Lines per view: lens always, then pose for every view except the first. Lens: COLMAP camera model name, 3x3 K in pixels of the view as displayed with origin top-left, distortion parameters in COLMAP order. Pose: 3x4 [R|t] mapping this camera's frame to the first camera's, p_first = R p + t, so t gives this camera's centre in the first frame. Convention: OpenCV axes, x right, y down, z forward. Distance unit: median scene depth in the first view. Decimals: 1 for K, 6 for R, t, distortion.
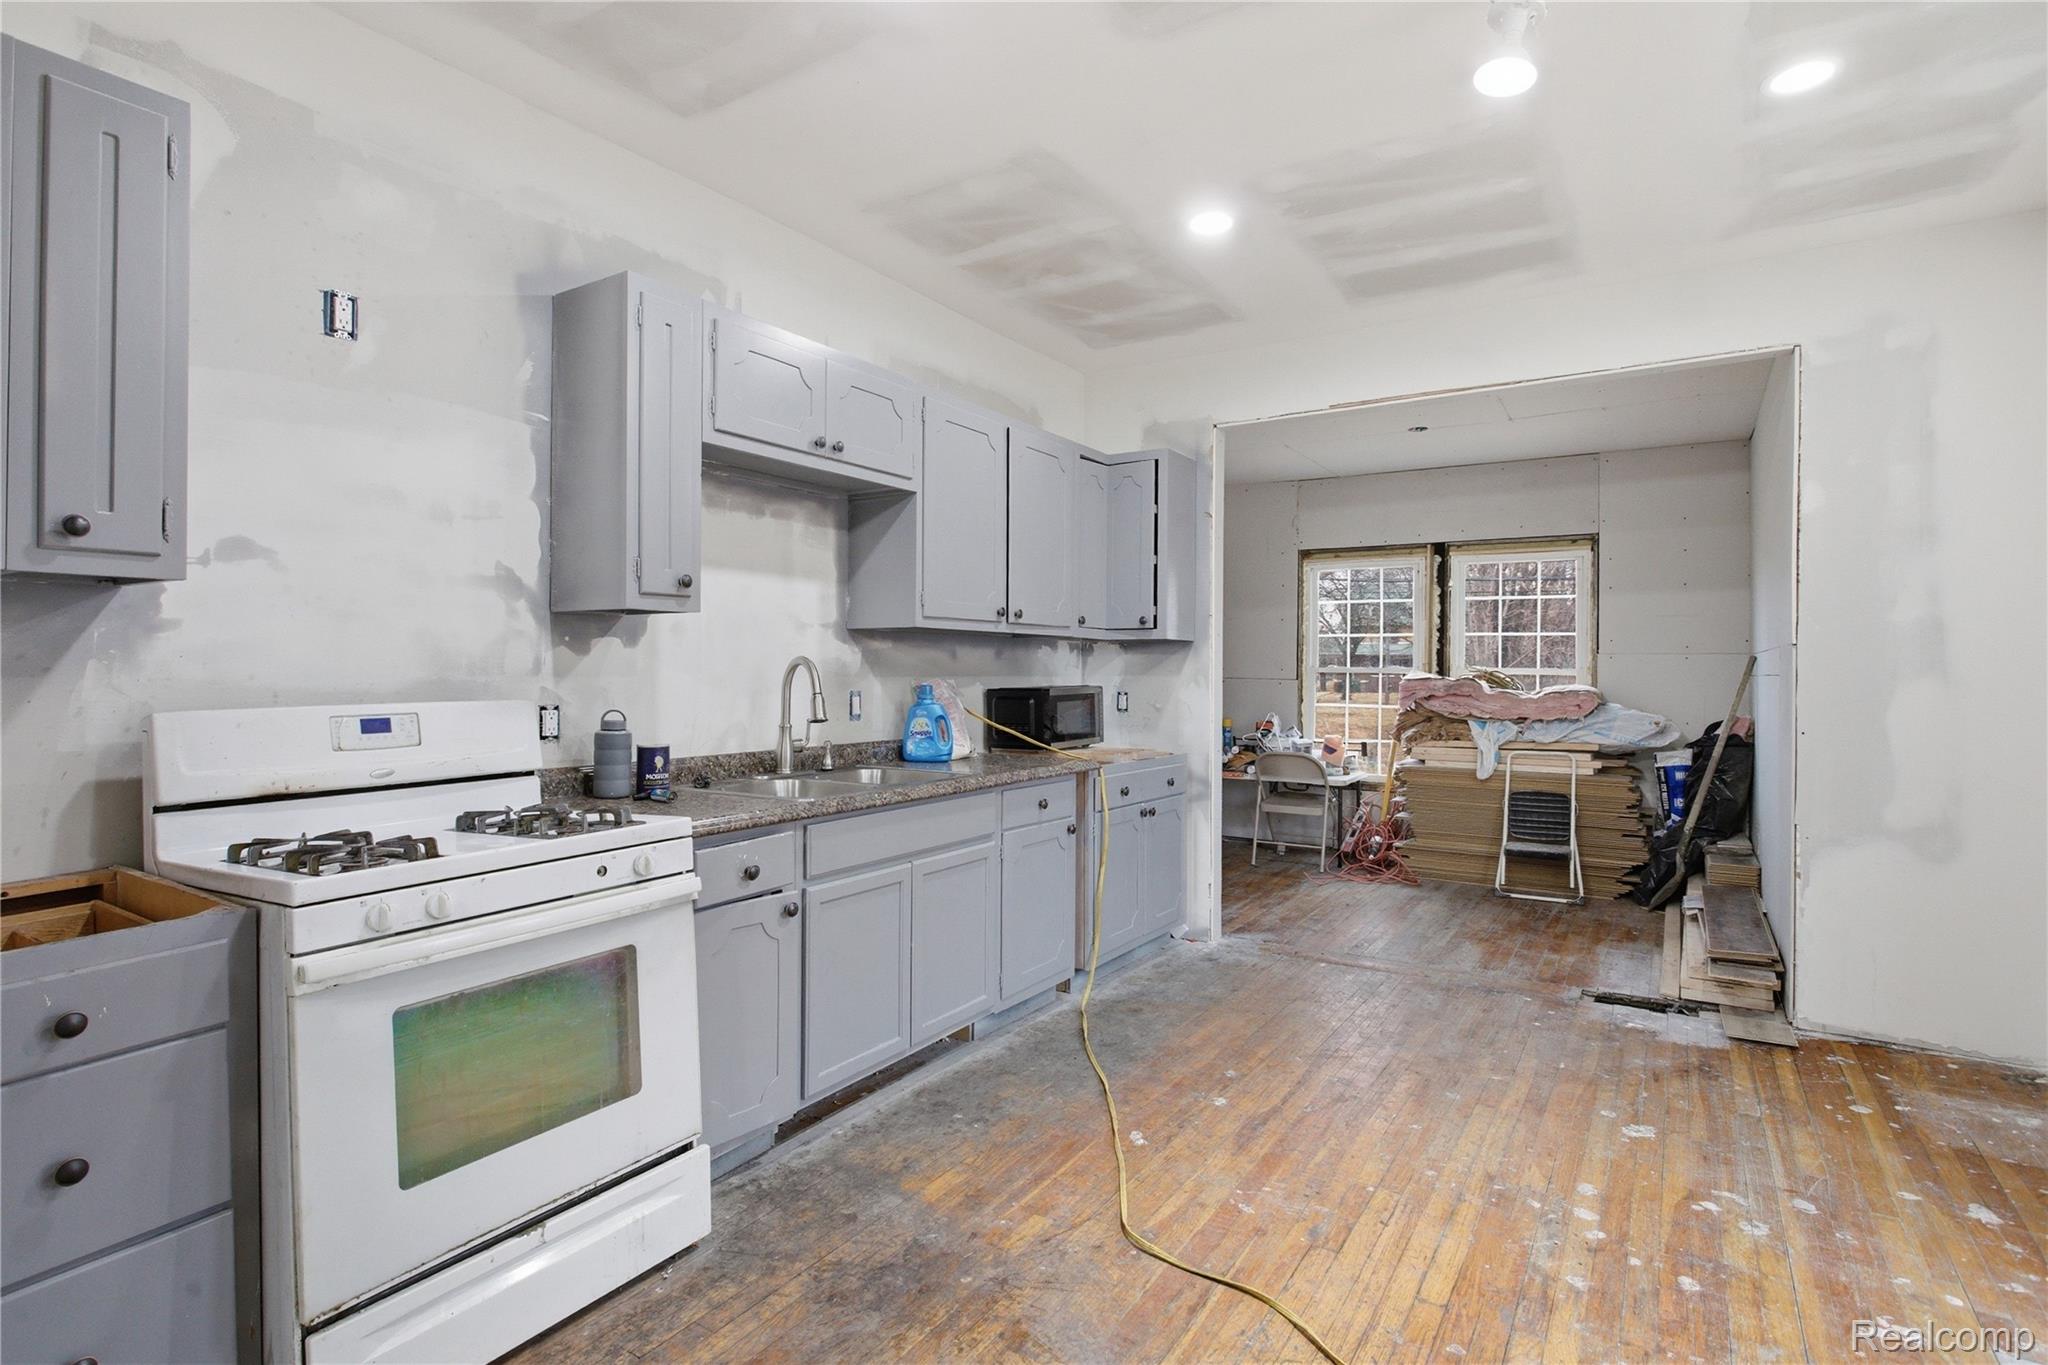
lens RADIAL K [[1024.1, 0, 1026.2], [0, 1024.1, 643.8], [0, 0, 1]] dist [-0.004041, -0.000391]
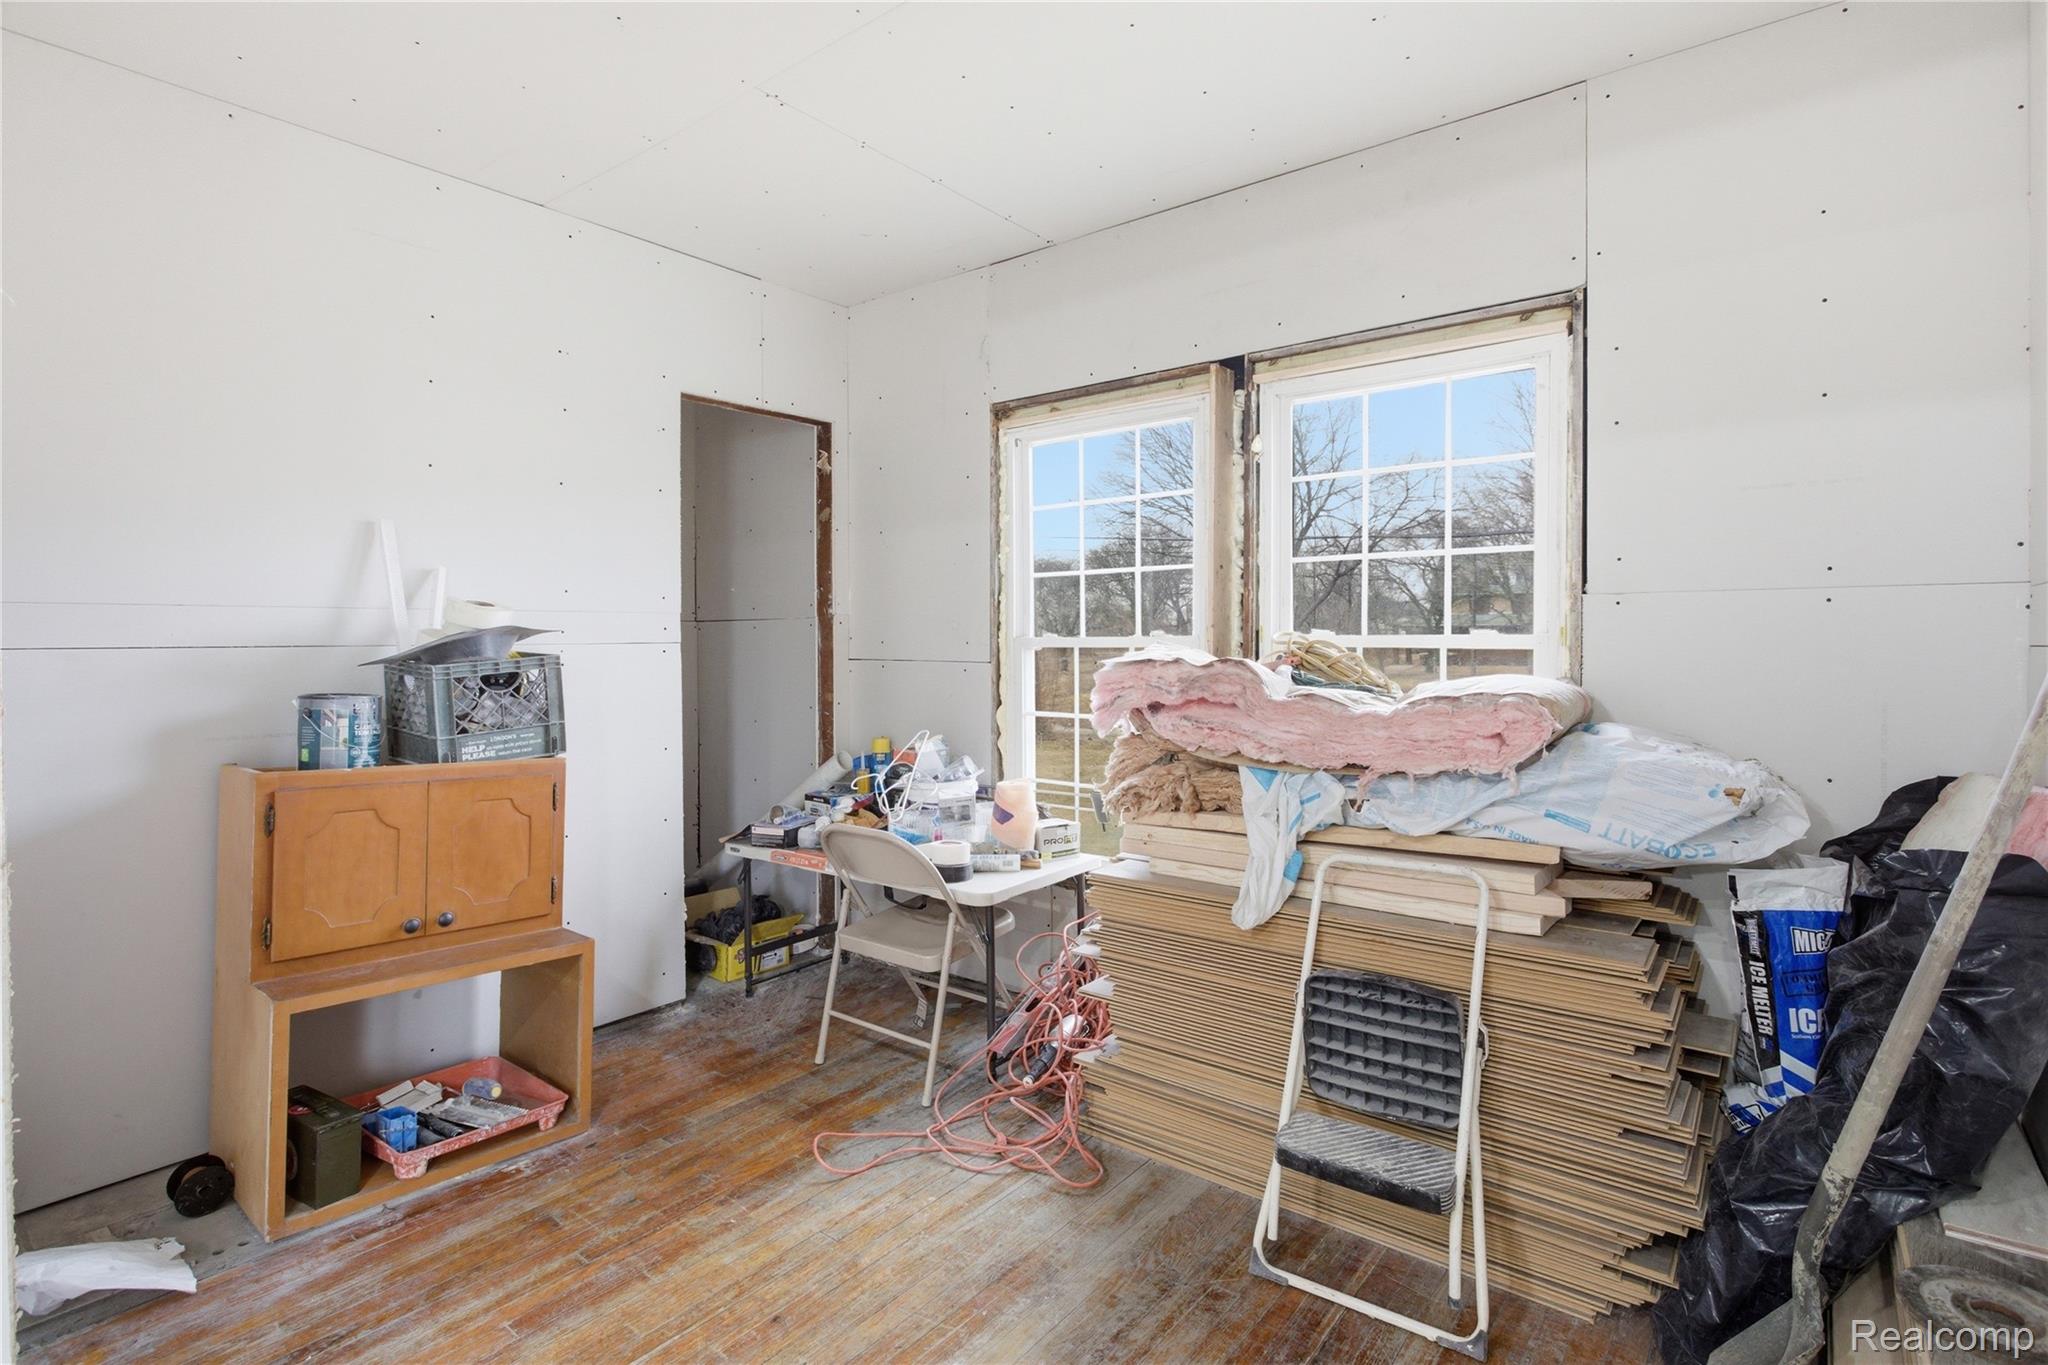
lens RADIAL K [[997.2, 0, 1024.8], [0, 997.2, 644.2], [0, 0, 1]] dist [0.001651, 0.000353]
pose [[0.995499, -0.011400, -0.094085, 0.410035], [0.013650, 0.999635, 0.023301, 0.018386], [0.093785, -0.024480, 0.995292, 0.643560]]
